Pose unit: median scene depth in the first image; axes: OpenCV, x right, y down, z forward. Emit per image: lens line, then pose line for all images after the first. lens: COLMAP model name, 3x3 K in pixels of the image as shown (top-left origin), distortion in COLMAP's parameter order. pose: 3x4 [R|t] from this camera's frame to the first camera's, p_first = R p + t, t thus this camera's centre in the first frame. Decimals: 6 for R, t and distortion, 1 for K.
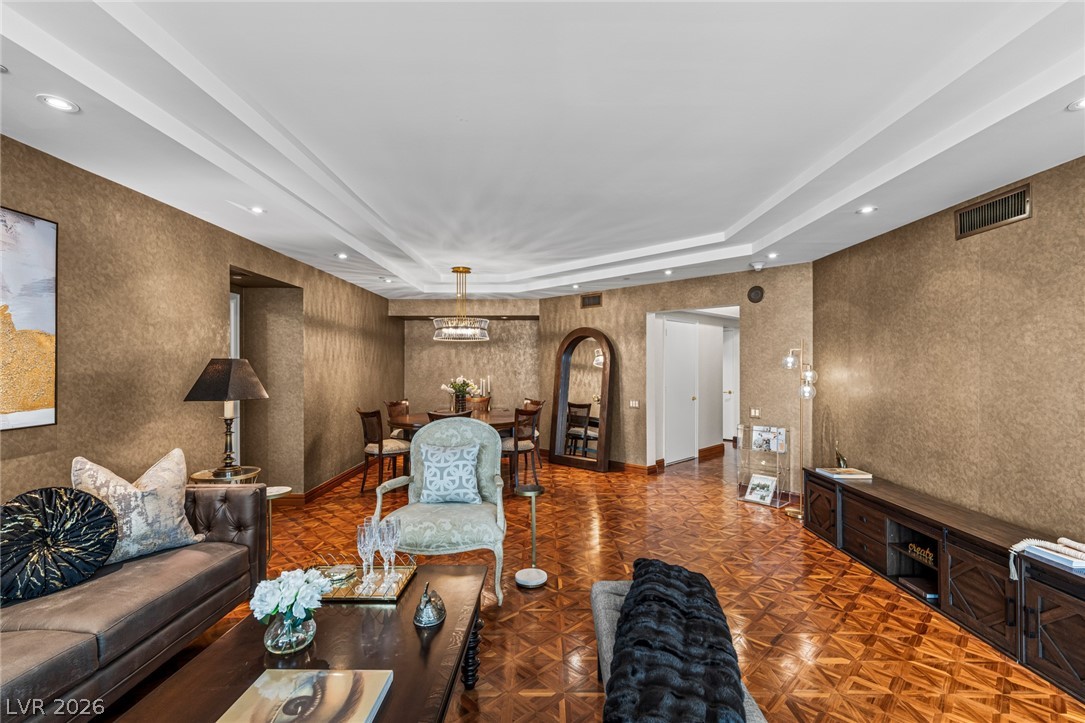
lens RADIAL K [[489.8, 0, 551.2], [0, 489.8, 366.0], [0, 0, 1]] dist [-0.000261, 0.001440]
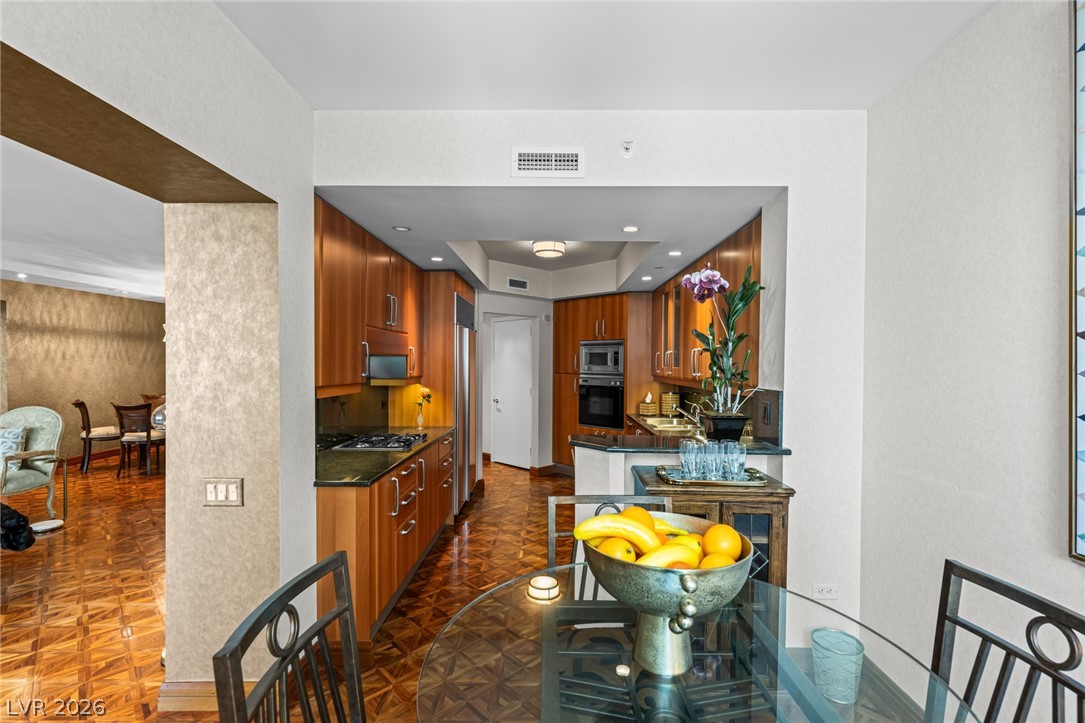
lens RADIAL K [[489.8, 0, 548.9], [0, 489.8, 365.5], [0, 0, 1]] dist [-0.000261, 0.001440]
pose [[0.999776, 0.001585, -0.021120, 0.861913], [-0.001386, 0.999955, 0.009401, -0.011629], [0.021134, -0.009370, 0.999733, -0.187629]]
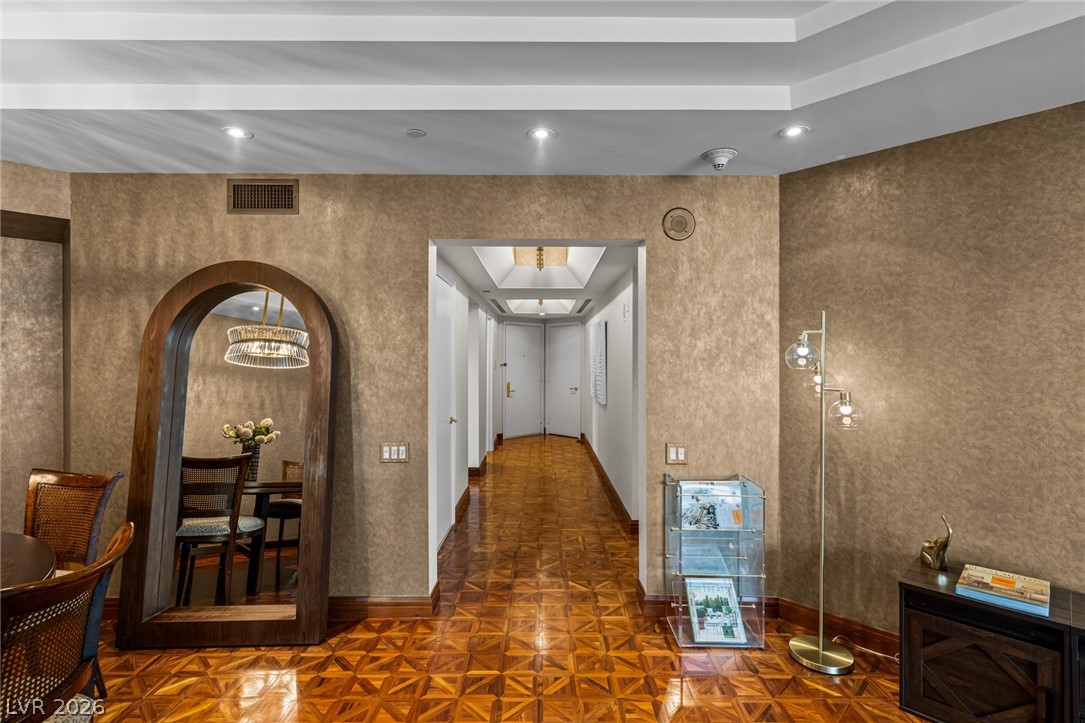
lens RADIAL K [[489.8, 0, 534.0], [0, 489.8, 355.2], [0, 0, 1]] dist [-0.000261, 0.001440]
pose [[0.709471, 0.003872, 0.704724, -0.055718], [-0.000591, 0.999988, -0.004899, -0.006059], [-0.704734, 0.003059, 0.709465, 0.792618]]
